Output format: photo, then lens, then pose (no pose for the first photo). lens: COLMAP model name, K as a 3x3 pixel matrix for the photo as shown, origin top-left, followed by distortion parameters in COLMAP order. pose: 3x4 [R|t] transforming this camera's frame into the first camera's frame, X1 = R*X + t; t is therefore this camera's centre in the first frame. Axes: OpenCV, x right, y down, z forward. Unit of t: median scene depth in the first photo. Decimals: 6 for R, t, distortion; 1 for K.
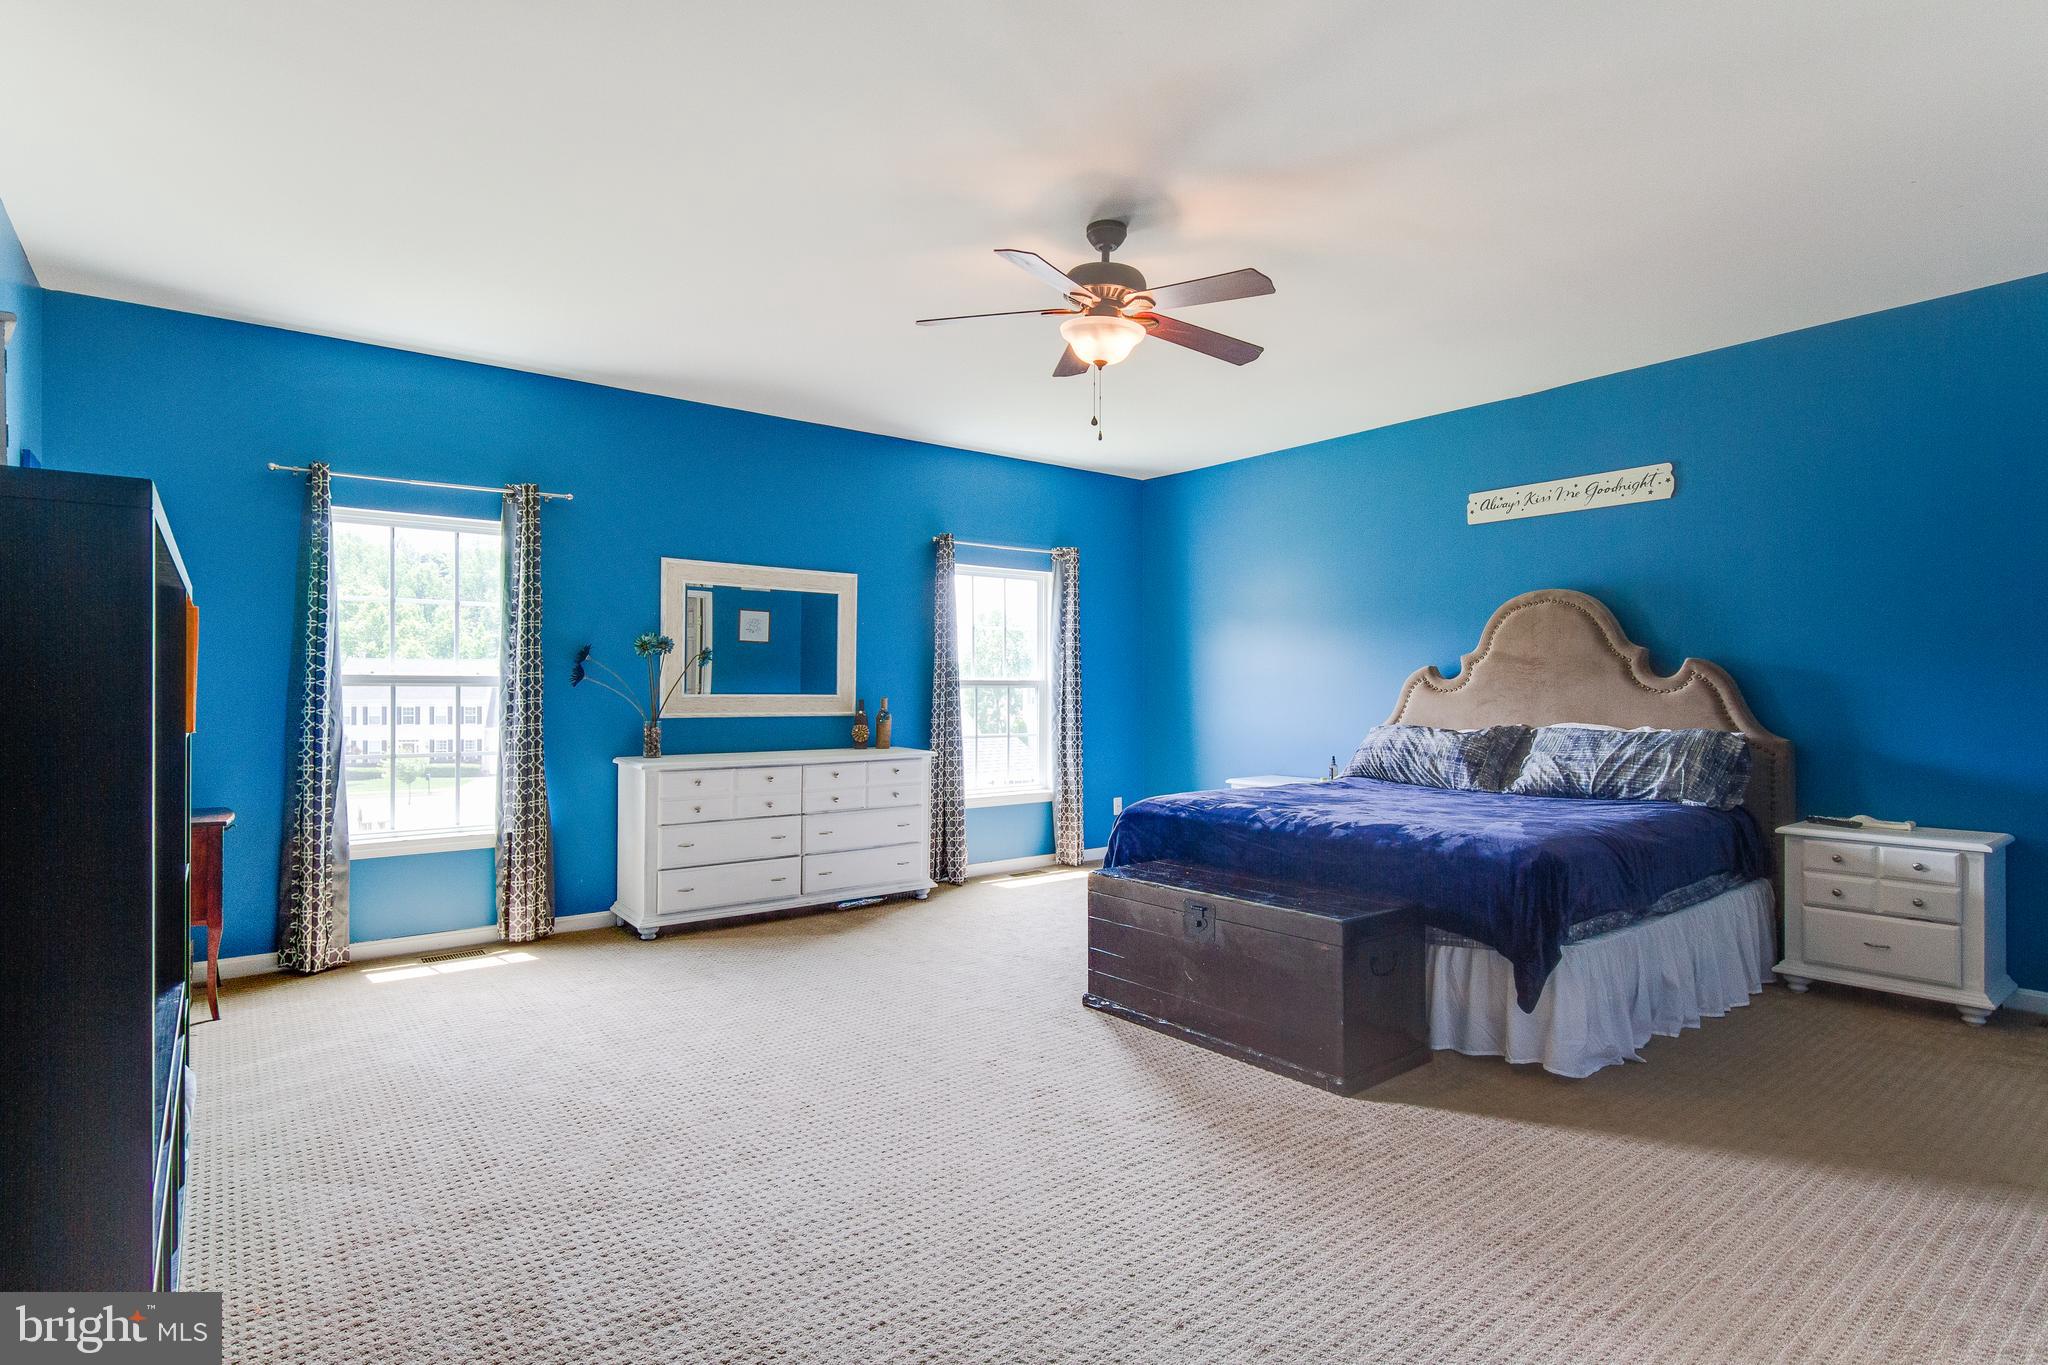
lens RADIAL K [[1038.4, 0, 1030.4], [0, 1038.4, 685.8], [0, 0, 1]] dist [0.019788, -0.012722]
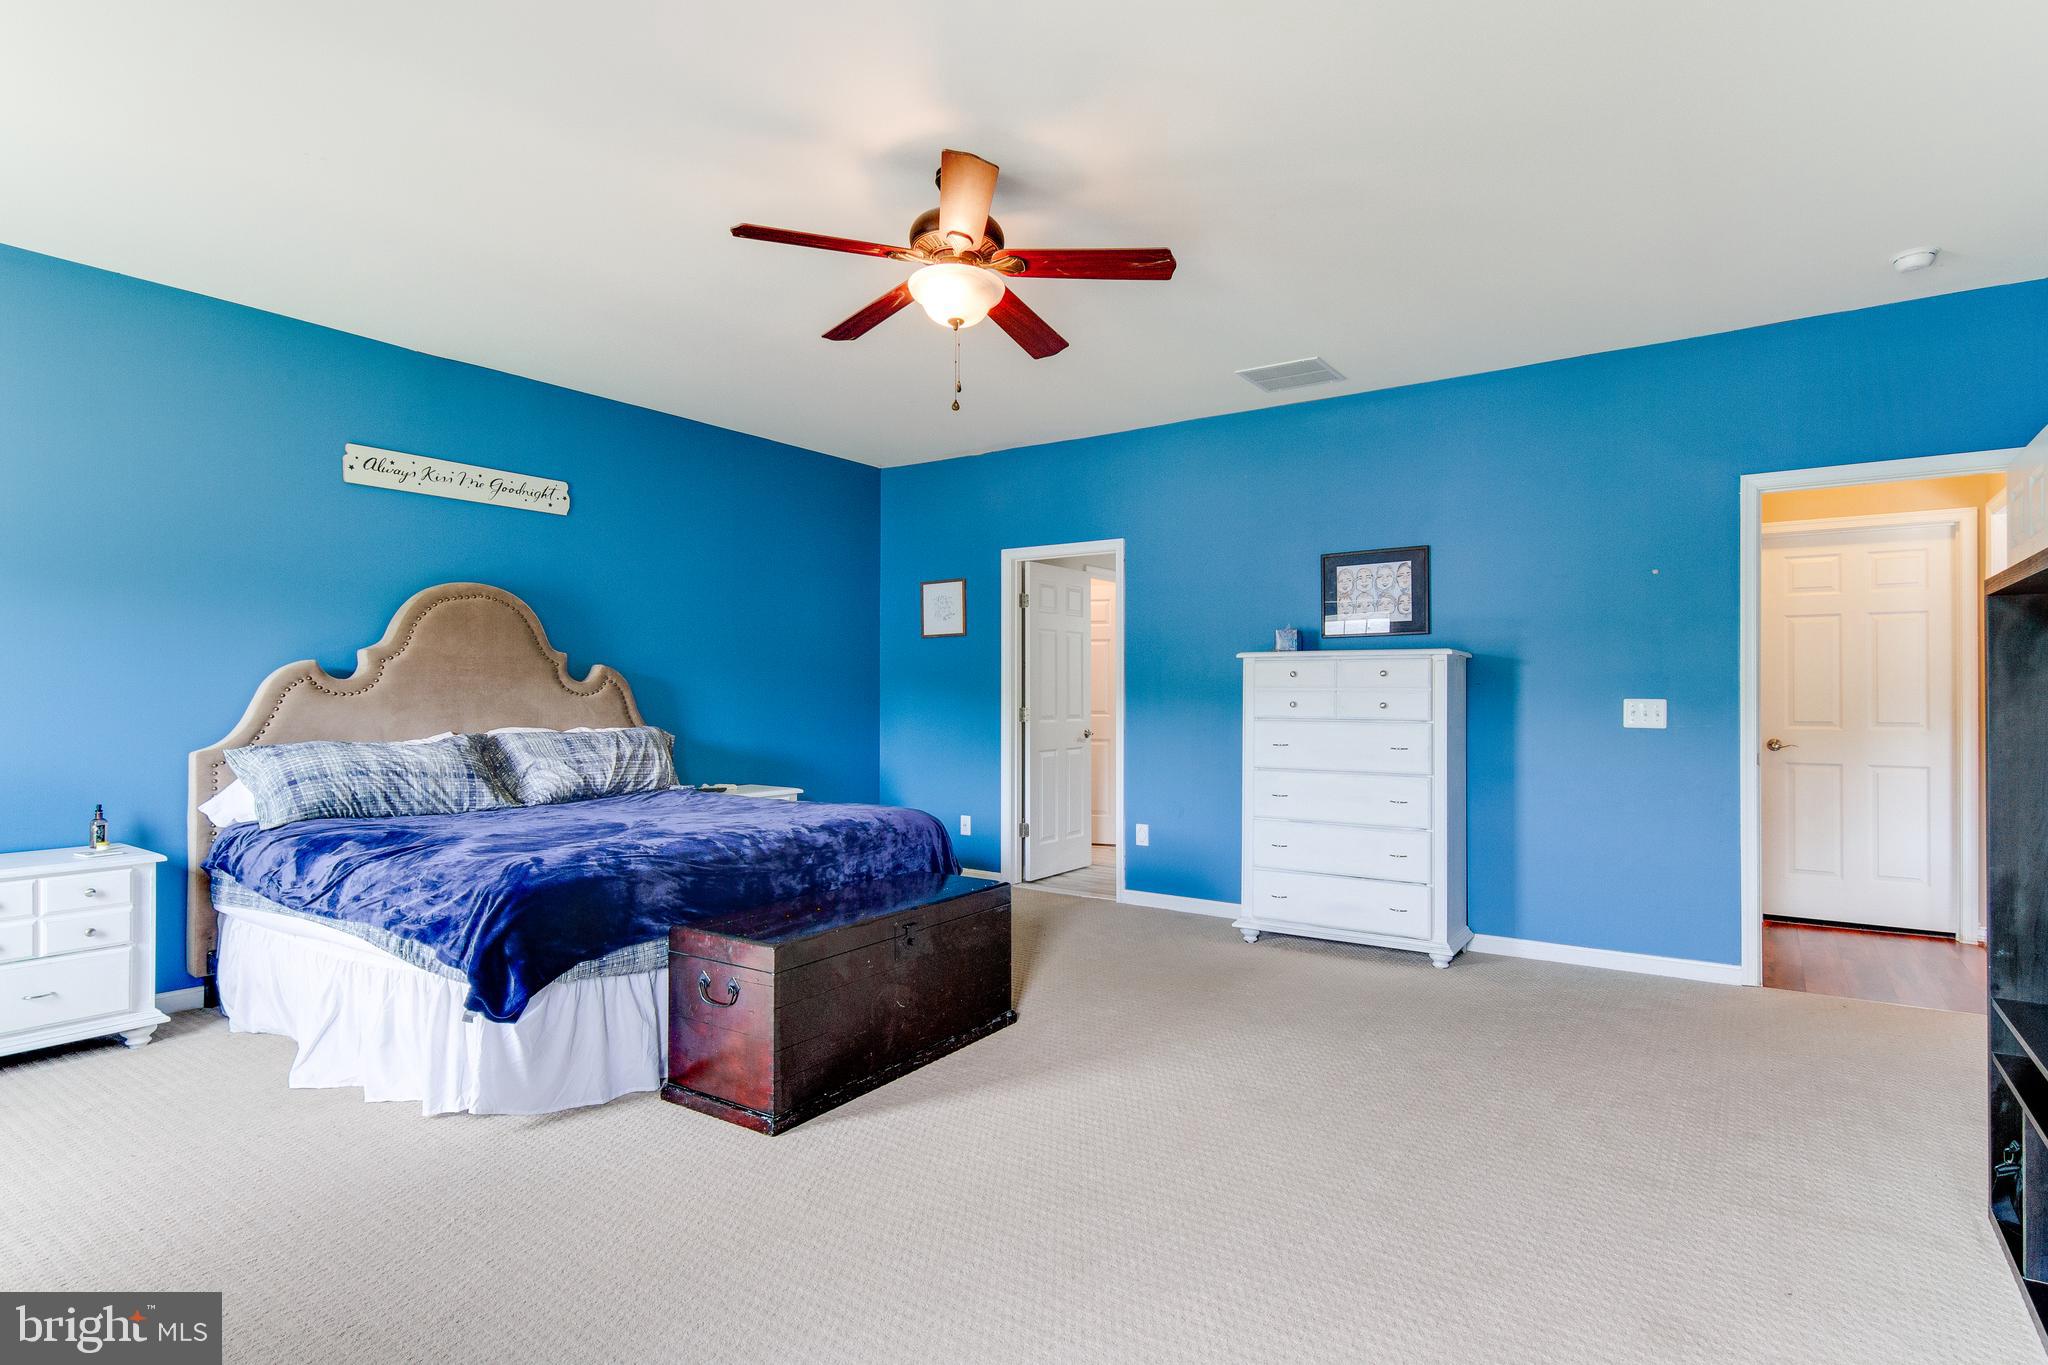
lens RADIAL K [[1038.4, 0, 1026.8], [0, 1038.4, 682.0], [0, 0, 1]] dist [0.019788, -0.012722]
pose [[-0.296782, 0.020102, 0.954734, -0.535505], [0.007677, 0.999796, -0.018665, 0.015149], [-0.954914, 0.001791, -0.296876, 0.844420]]
